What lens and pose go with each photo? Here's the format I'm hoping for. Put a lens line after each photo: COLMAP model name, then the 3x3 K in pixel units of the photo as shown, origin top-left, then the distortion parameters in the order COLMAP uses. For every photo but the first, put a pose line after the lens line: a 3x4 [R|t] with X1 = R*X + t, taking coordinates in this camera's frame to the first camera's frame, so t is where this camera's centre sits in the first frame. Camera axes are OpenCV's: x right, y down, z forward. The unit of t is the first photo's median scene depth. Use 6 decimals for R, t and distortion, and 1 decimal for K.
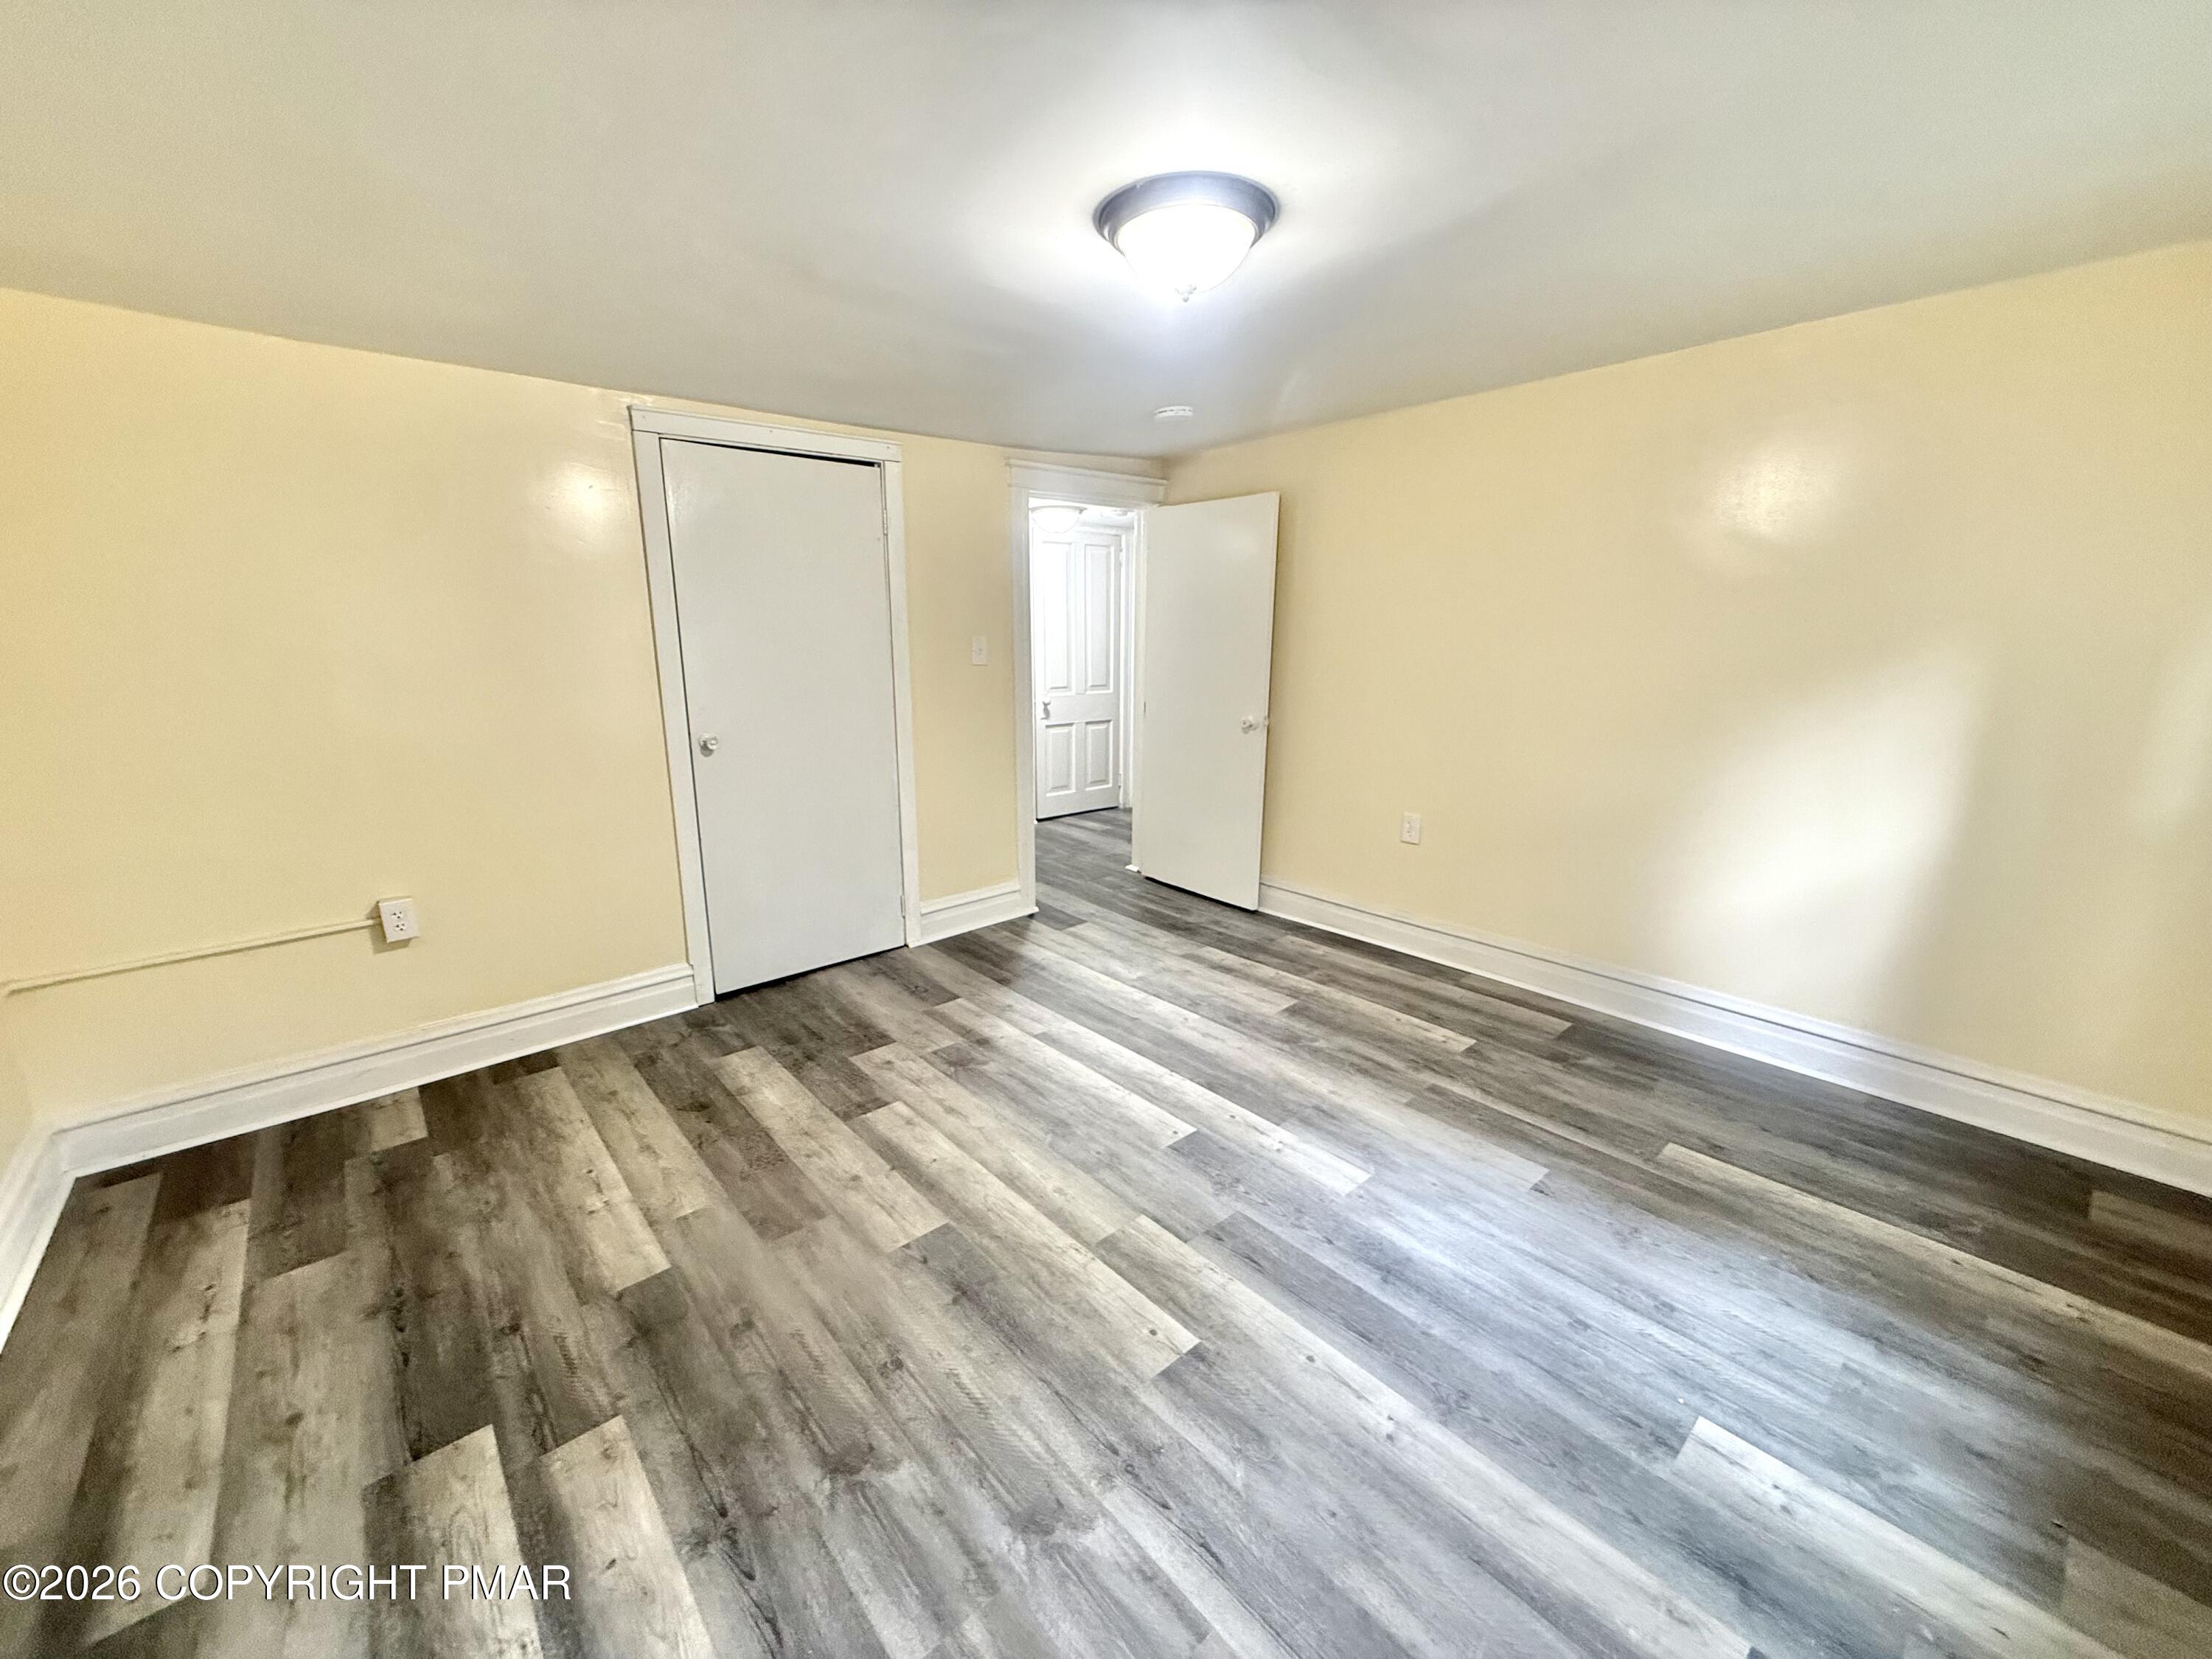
lens RADIAL K [[882.9, 0, 1105.4], [0, 882.9, 828.1], [0, 0, 1]] dist [0.000096, 0.000325]
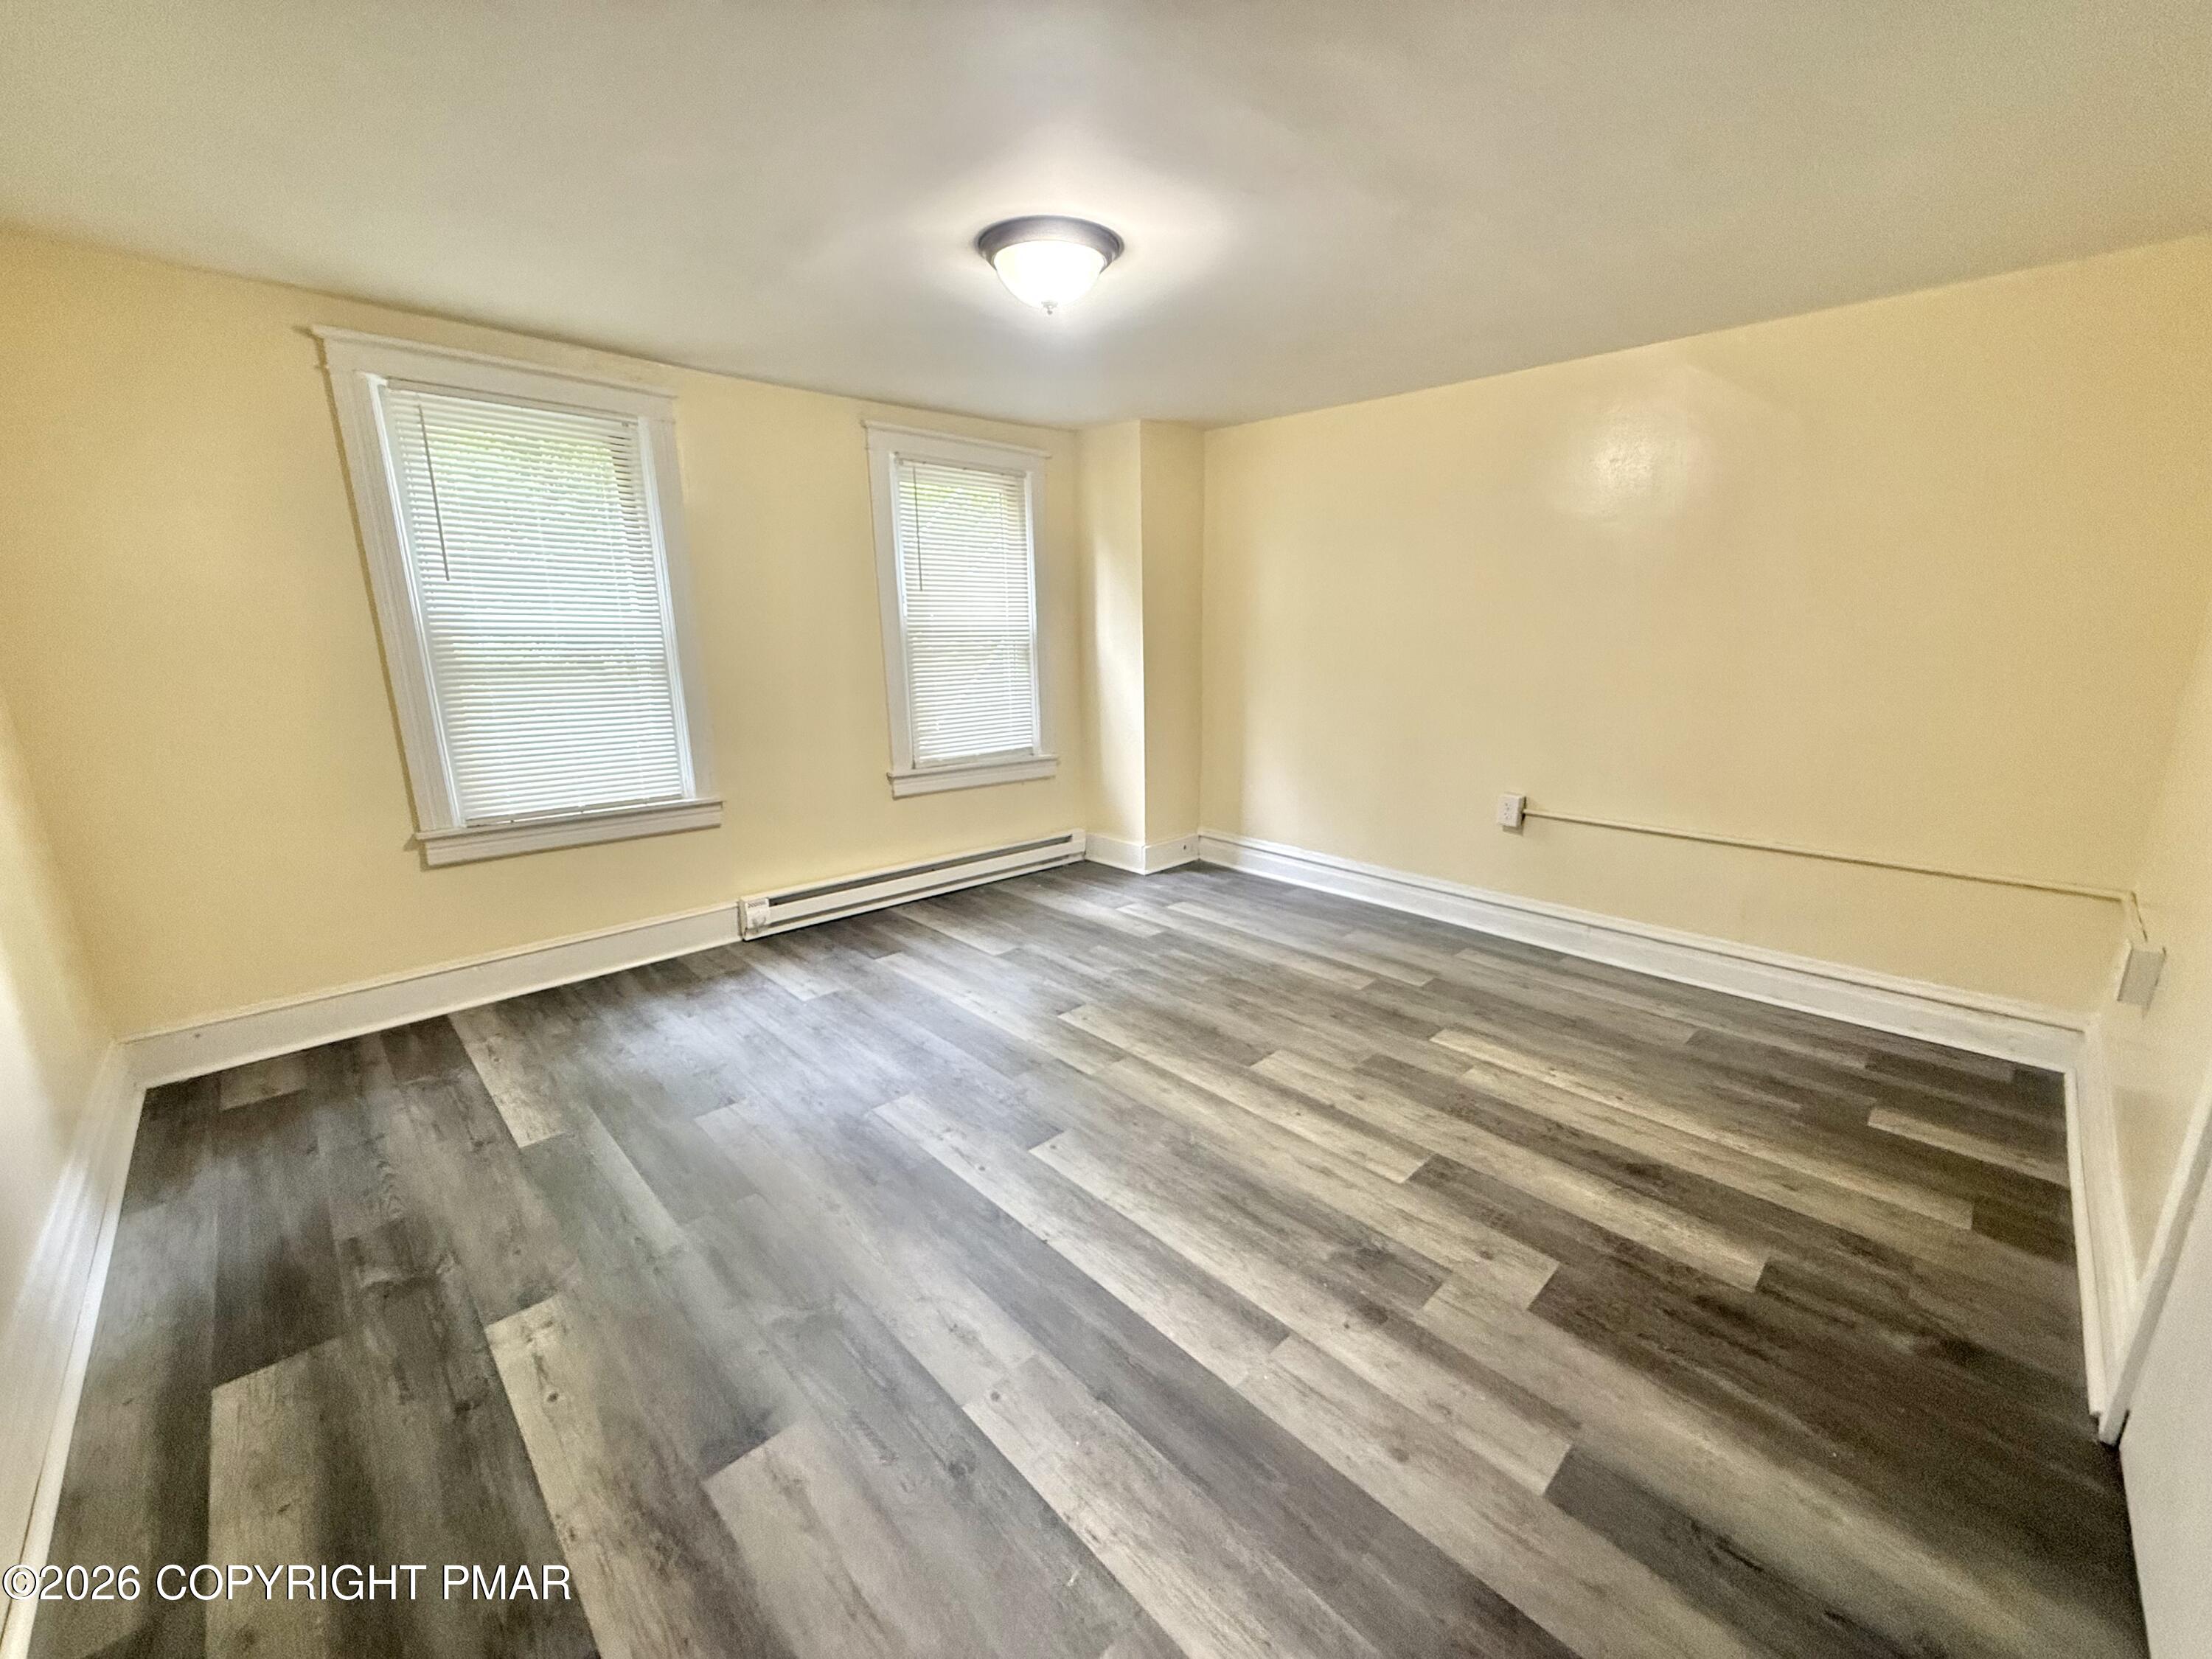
lens RADIAL K [[882.9, 0, 1107.7], [0, 882.9, 828.6], [0, 0, 1]] dist [0.000096, 0.000325]
pose [[-0.998491, 0.026690, -0.047995, 0.060550], [0.002057, 0.891521, 0.452975, -0.360096], [0.054878, 0.452193, -0.890230, 1.708932]]
